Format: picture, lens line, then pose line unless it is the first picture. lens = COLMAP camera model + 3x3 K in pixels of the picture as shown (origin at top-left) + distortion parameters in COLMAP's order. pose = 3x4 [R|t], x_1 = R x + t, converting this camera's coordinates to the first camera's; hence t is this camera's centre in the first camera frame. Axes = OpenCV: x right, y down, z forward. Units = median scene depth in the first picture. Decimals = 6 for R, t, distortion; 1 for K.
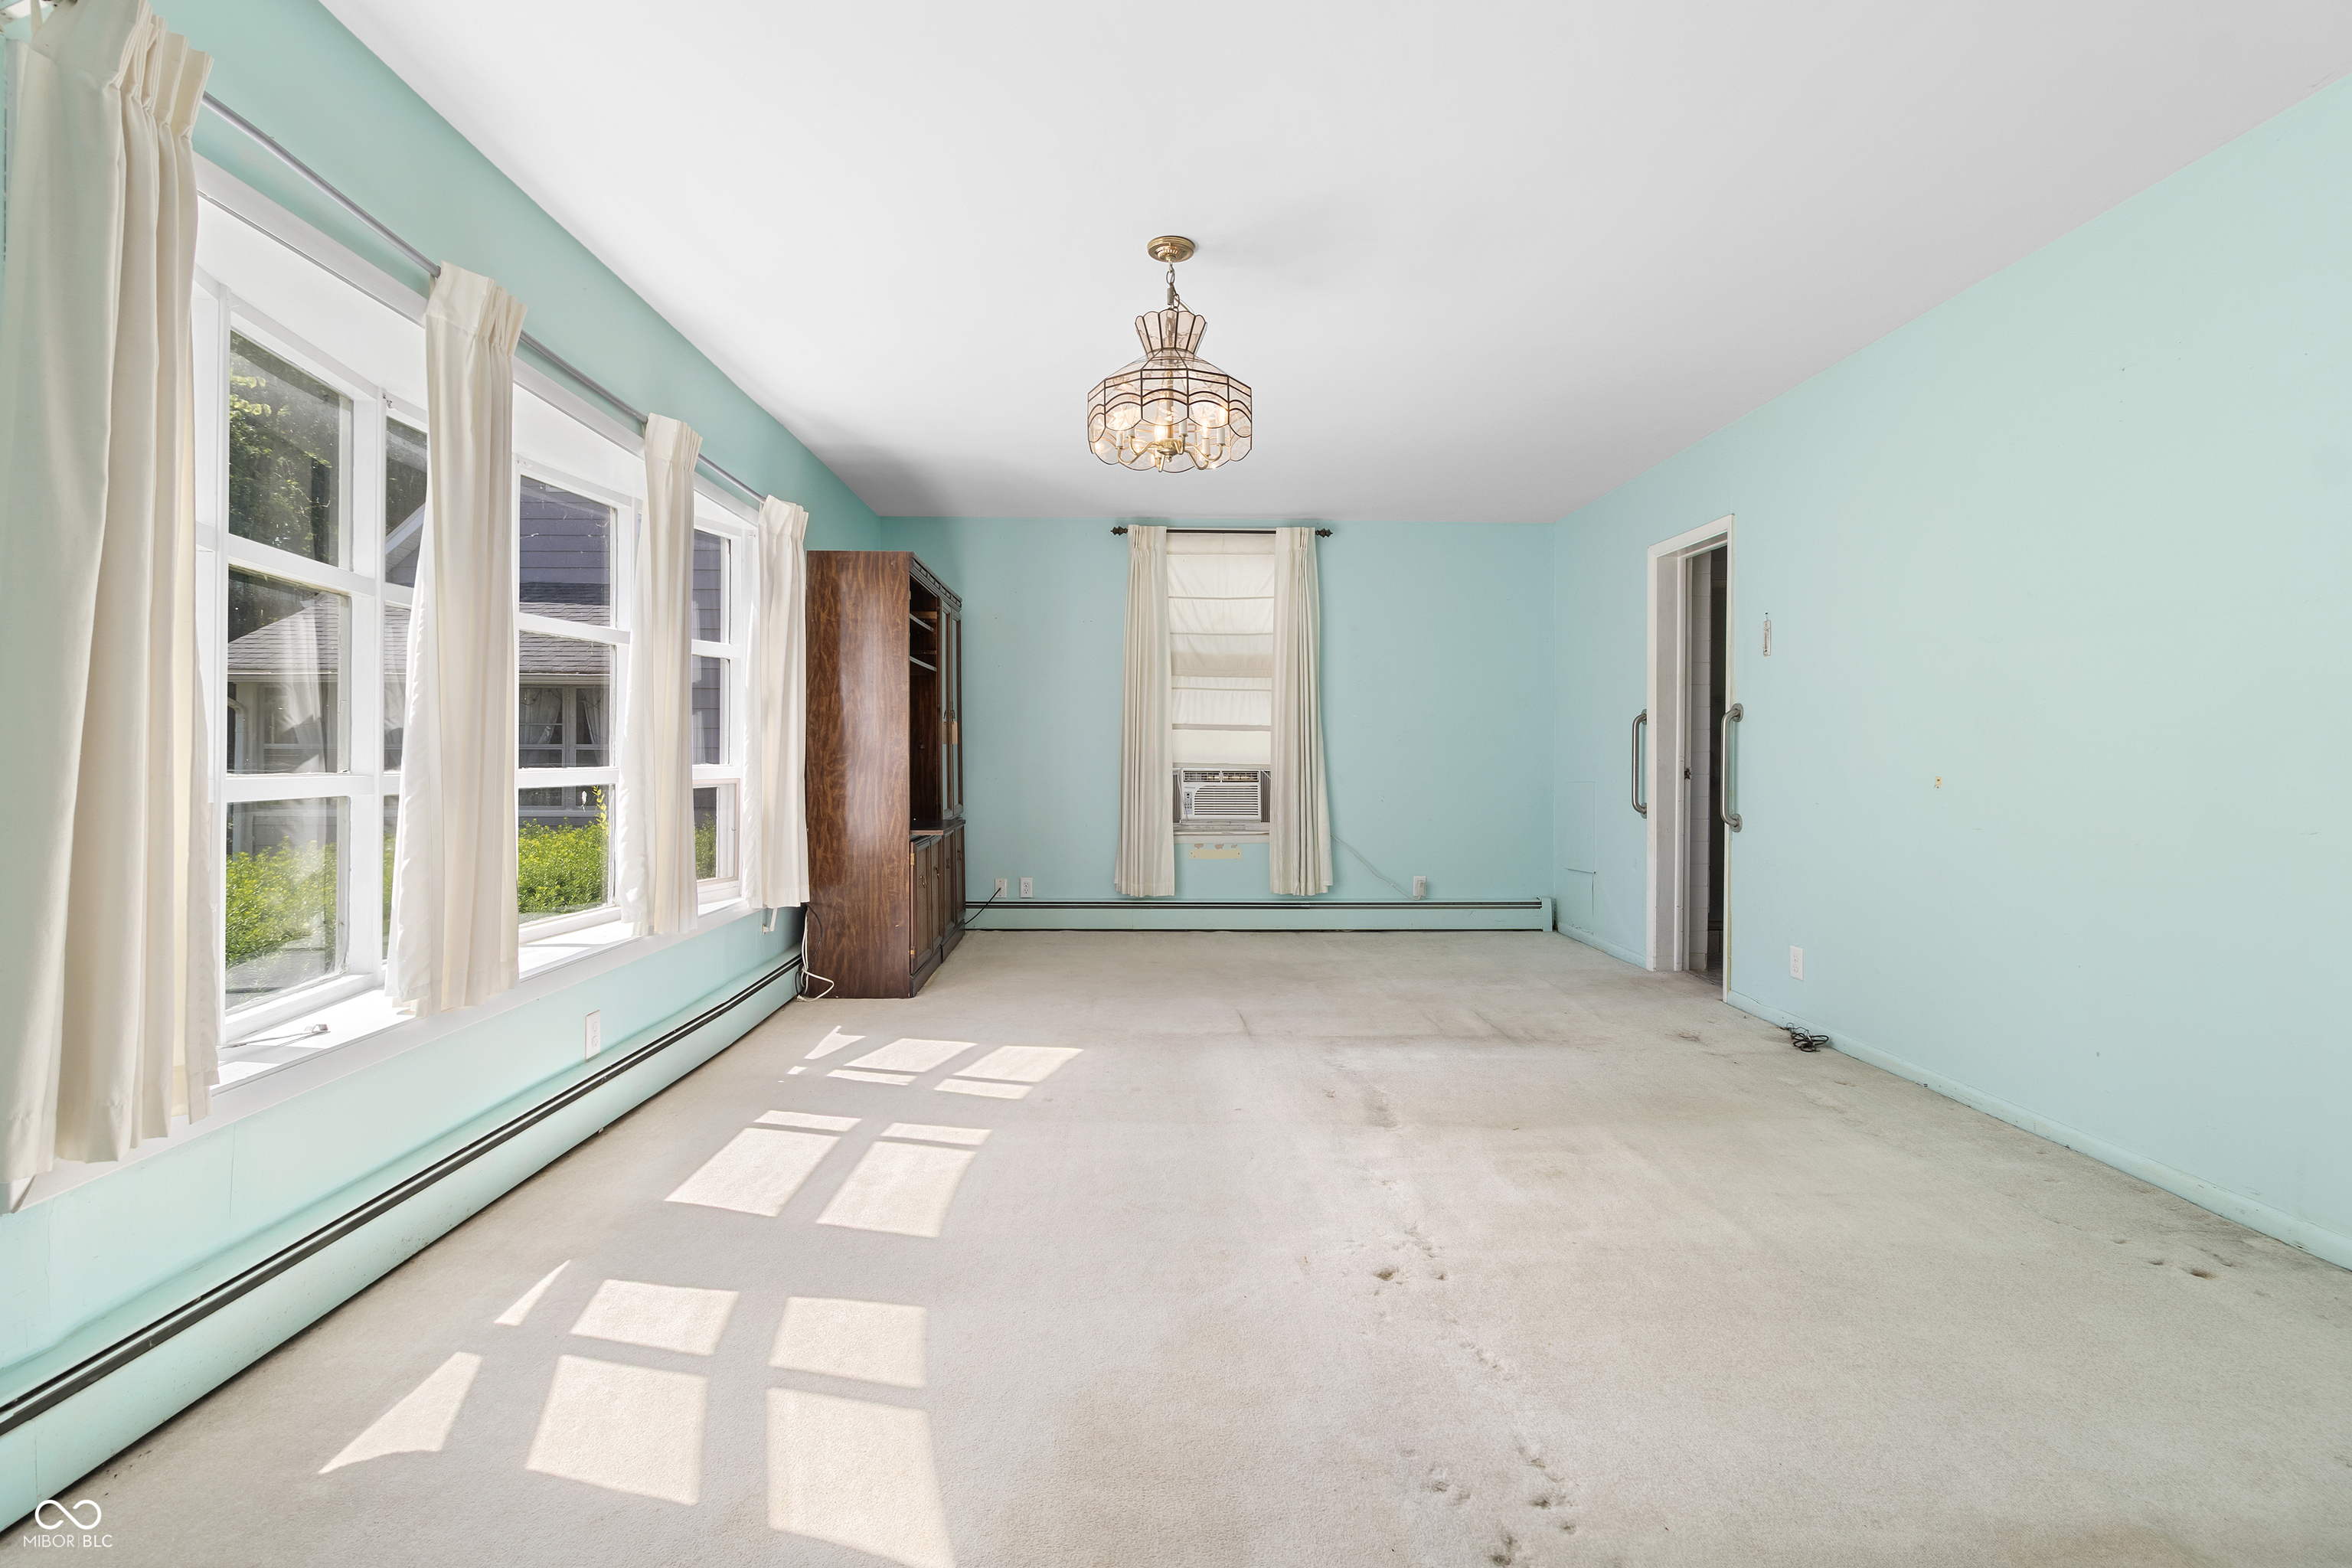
lens RADIAL K [[1080.5, 0, 1178.0], [0, 1080.5, 779.3], [0, 0, 1]] dist [0.000597, 0.000476]
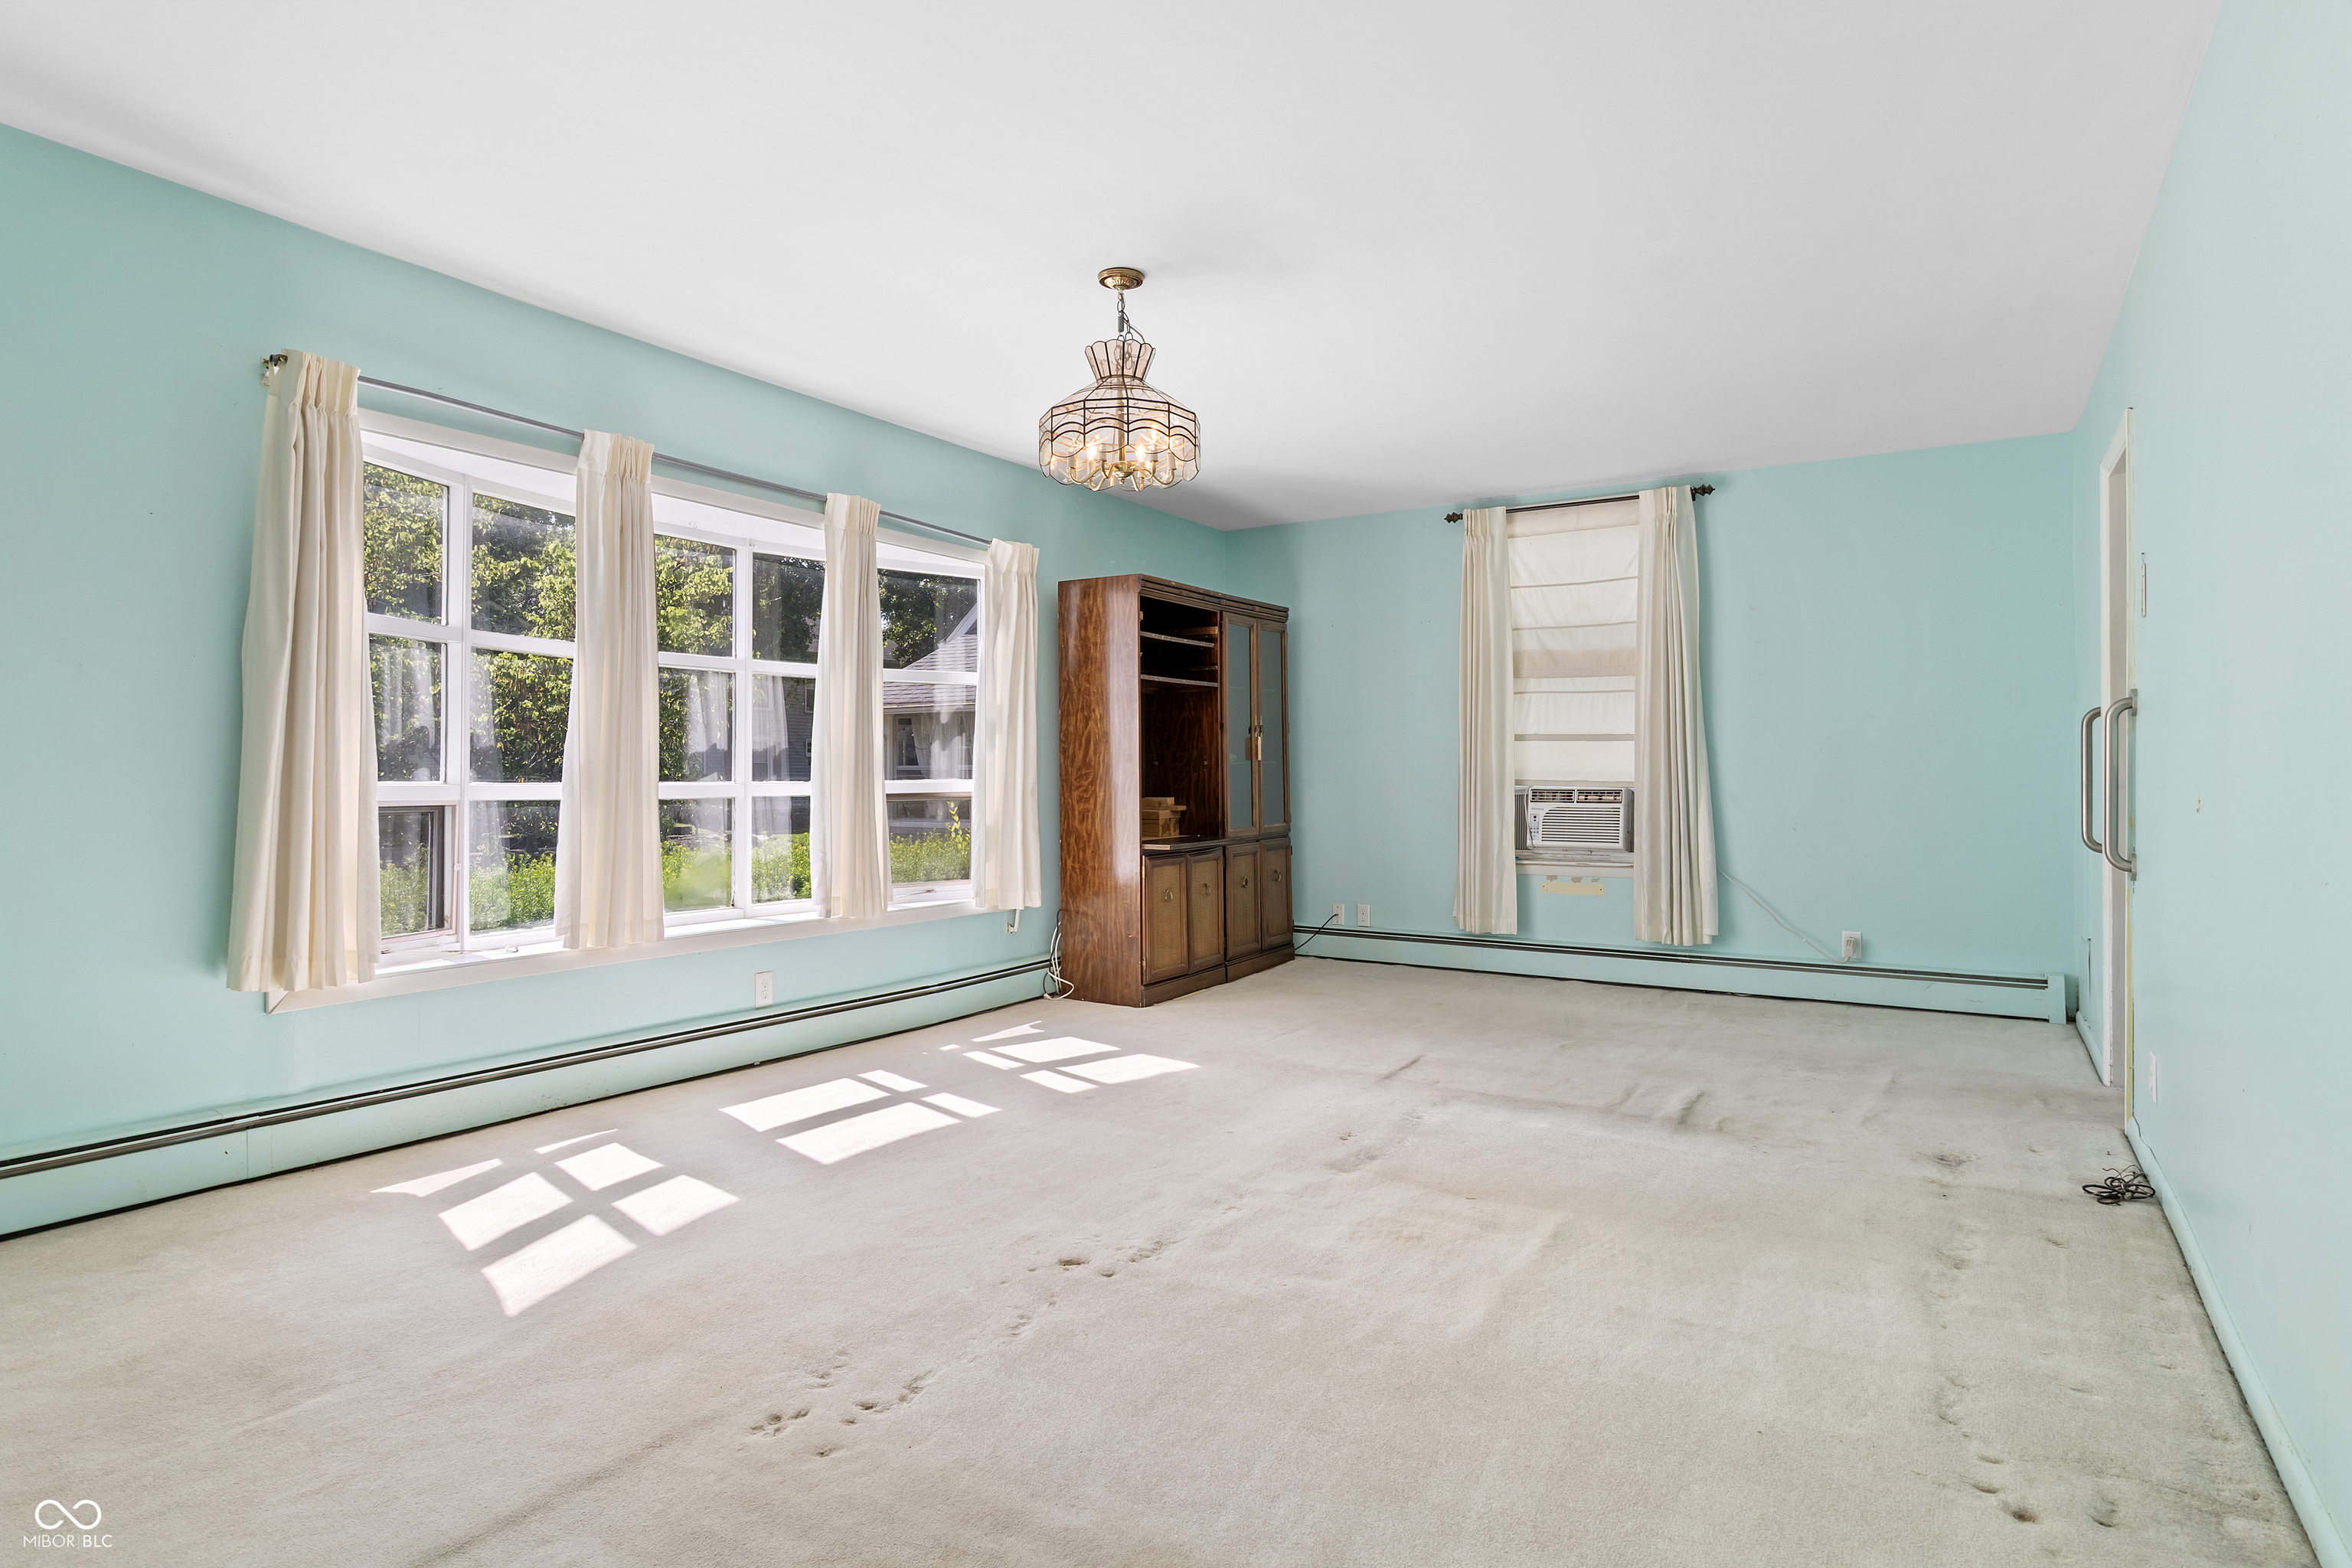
lens RADIAL K [[1268.3, 0, 1179.5], [0, 1268.3, 800.3], [0, 0, 1]] dist [-0.004520, -0.000092]
pose [[0.831402, 0.008364, -0.555608, 0.339551], [-0.009949, 0.999950, 0.000167, 0.003559], [0.555582, 0.005389, 0.831444, 0.012861]]
